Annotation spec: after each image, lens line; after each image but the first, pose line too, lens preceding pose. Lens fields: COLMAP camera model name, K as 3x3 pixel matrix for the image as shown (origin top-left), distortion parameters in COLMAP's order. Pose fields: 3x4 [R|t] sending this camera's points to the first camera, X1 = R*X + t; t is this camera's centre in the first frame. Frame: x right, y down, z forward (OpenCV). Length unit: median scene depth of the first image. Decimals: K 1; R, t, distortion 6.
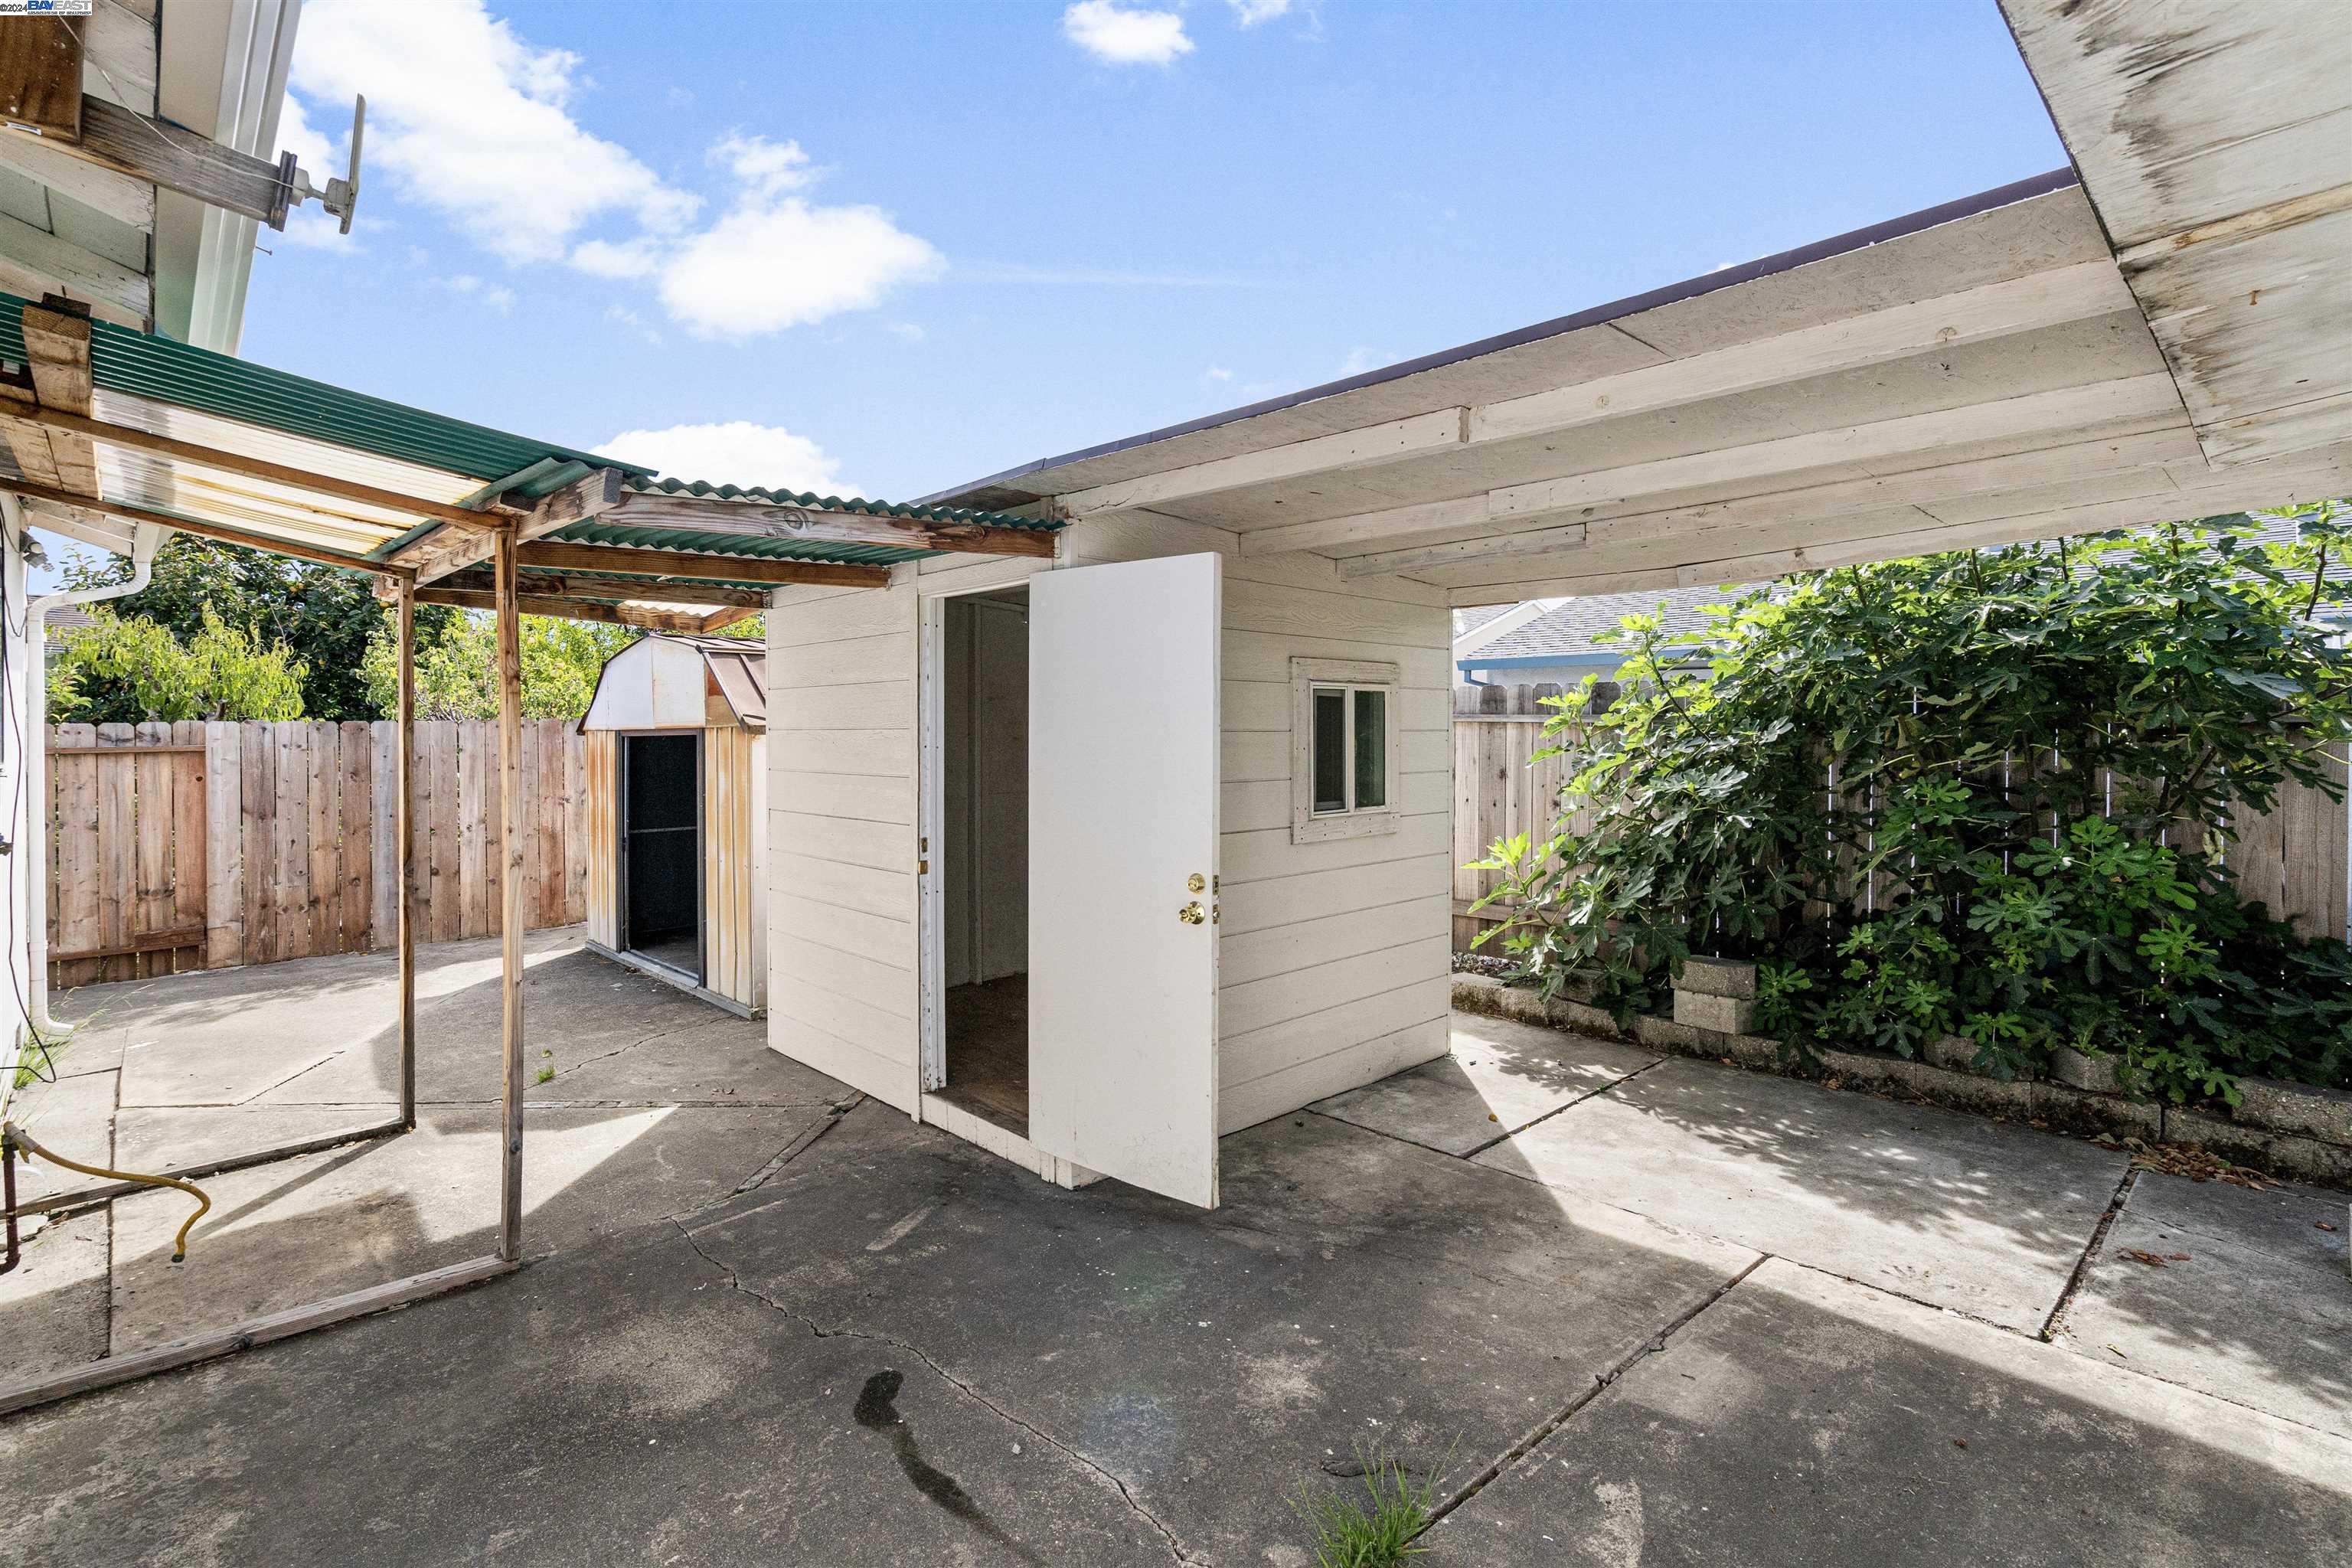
lens RADIAL K [[1078.7, 0, 1172.4], [0, 1078.7, 785.5], [0, 0, 1]] dist [-0.010433, 0.003795]
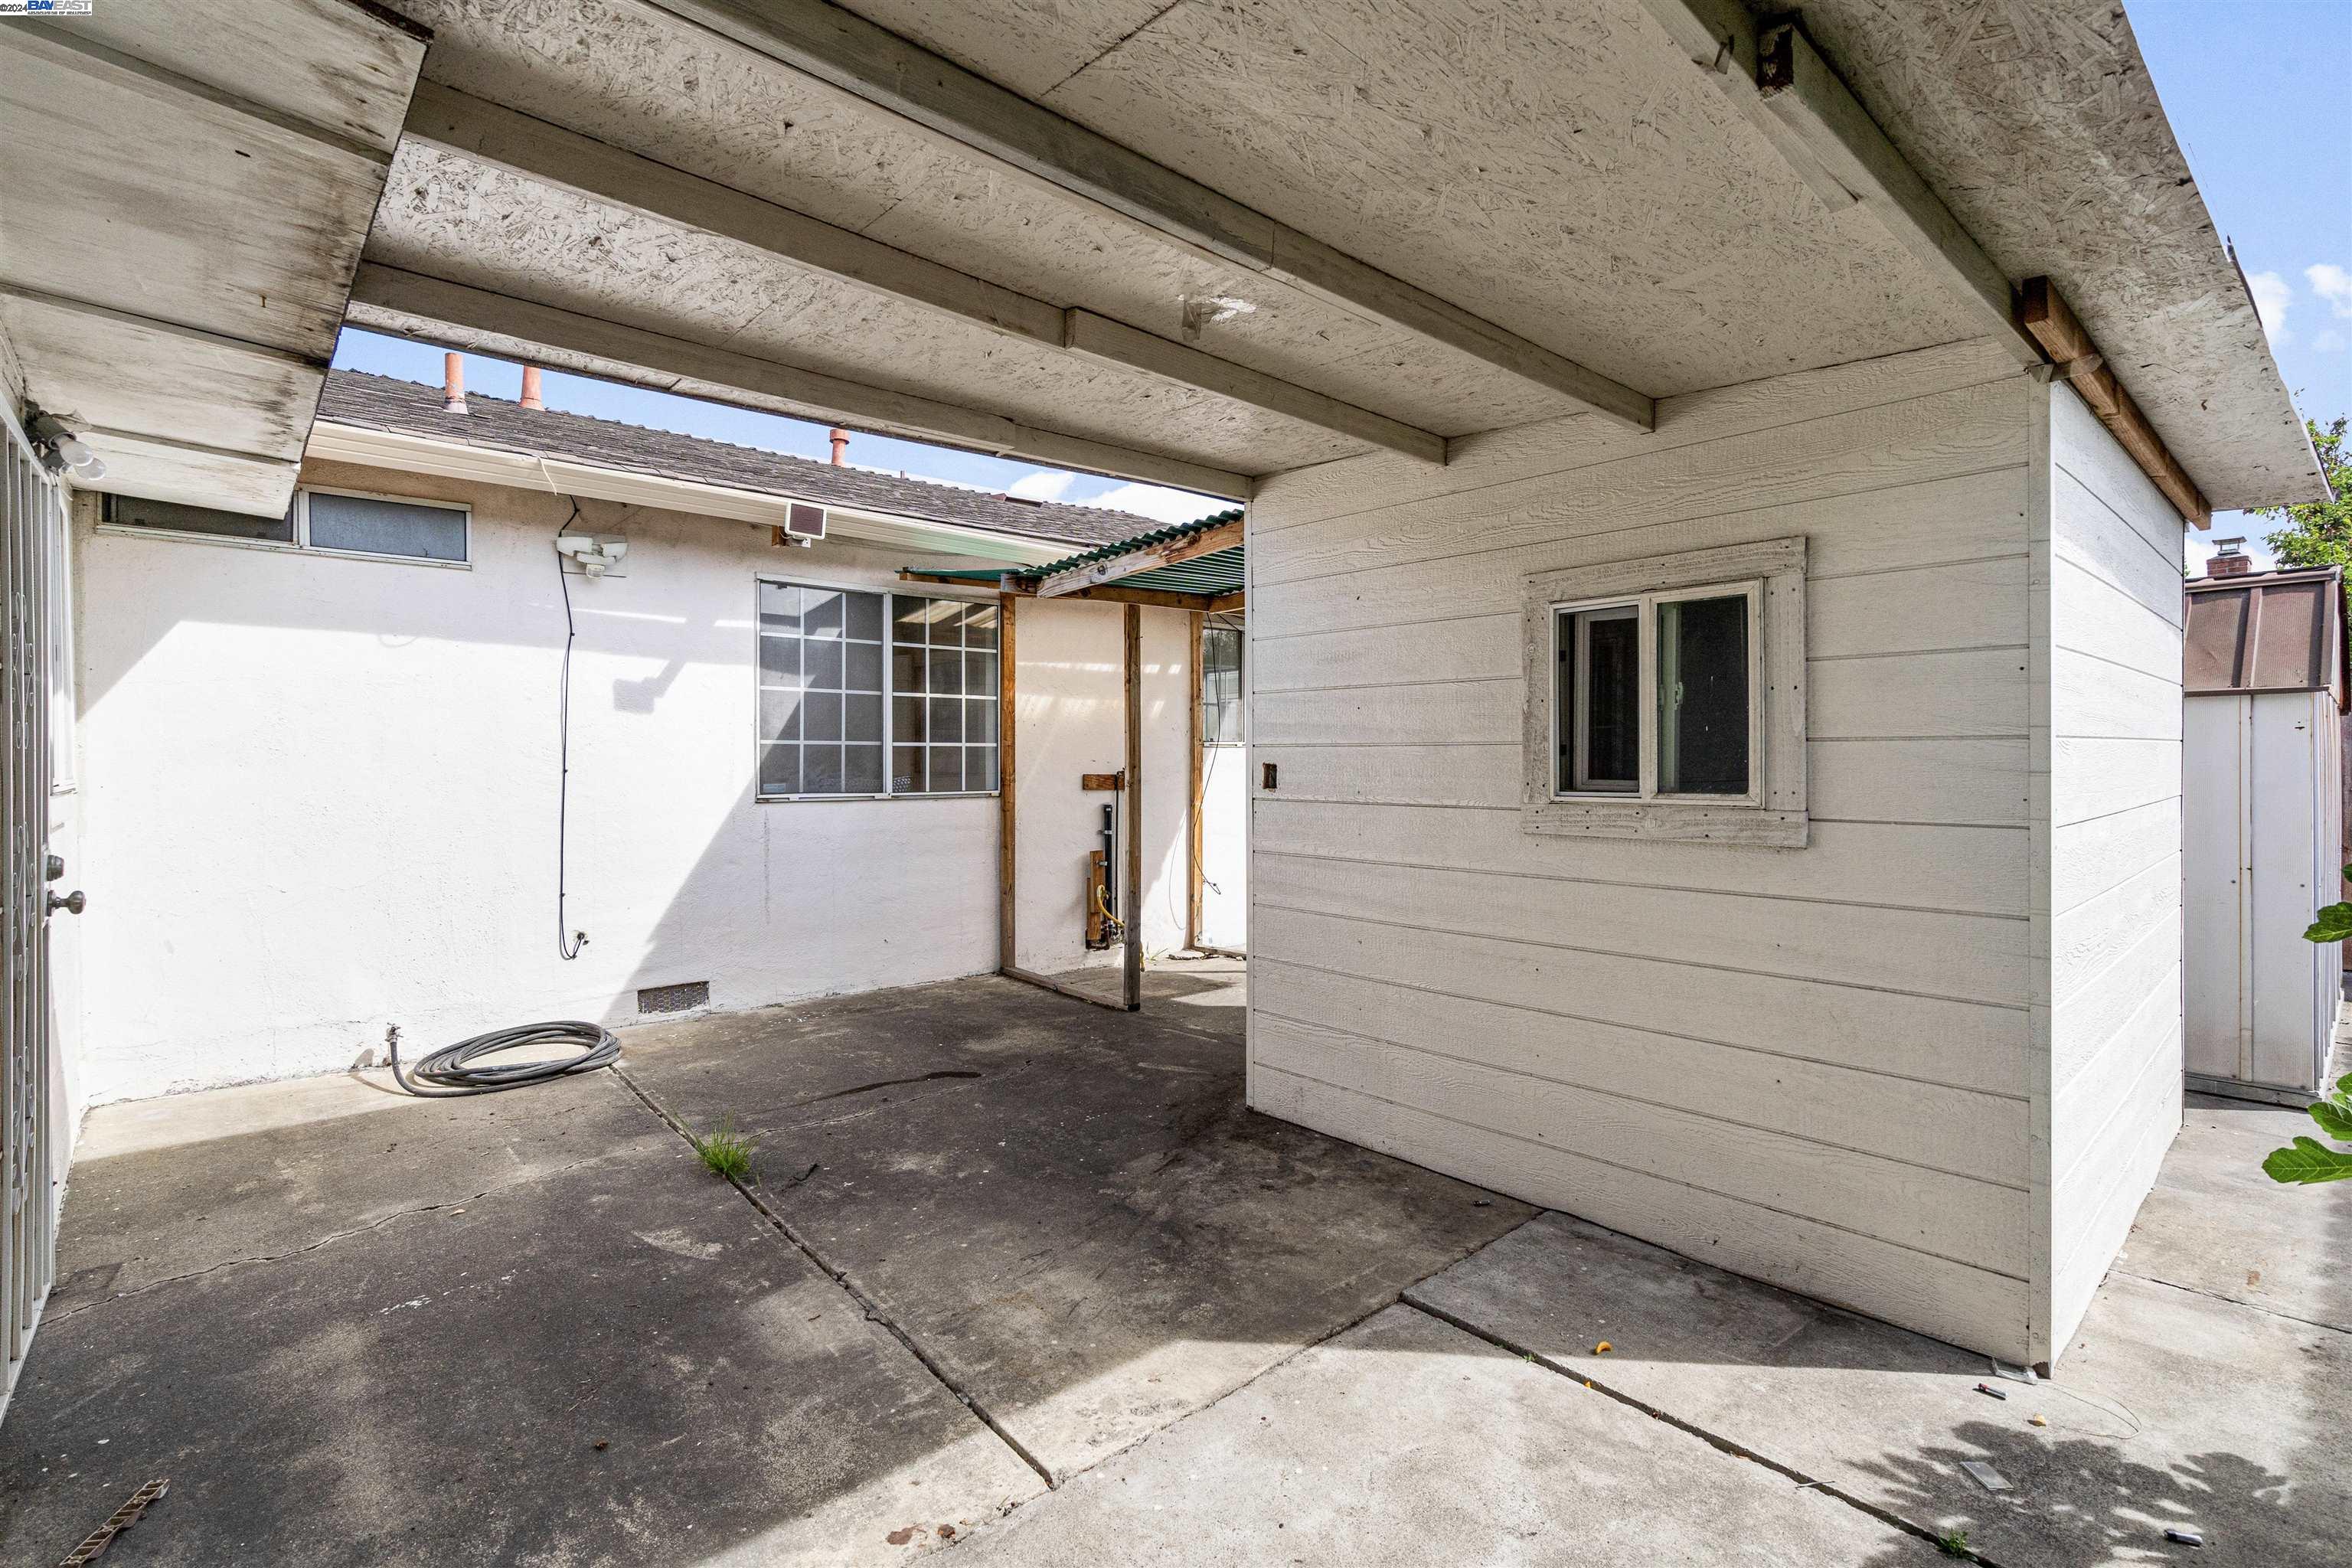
lens RADIAL K [[1078.7, 0, 1172.4], [0, 1078.7, 785.5], [0, 0, 1]] dist [-0.010433, 0.003795]
pose [[-0.016741, 0.027434, -0.999483, 1.100211], [-0.046108, 0.998539, 0.028180, 0.017300], [0.998796, 0.046556, -0.015452, 1.006042]]
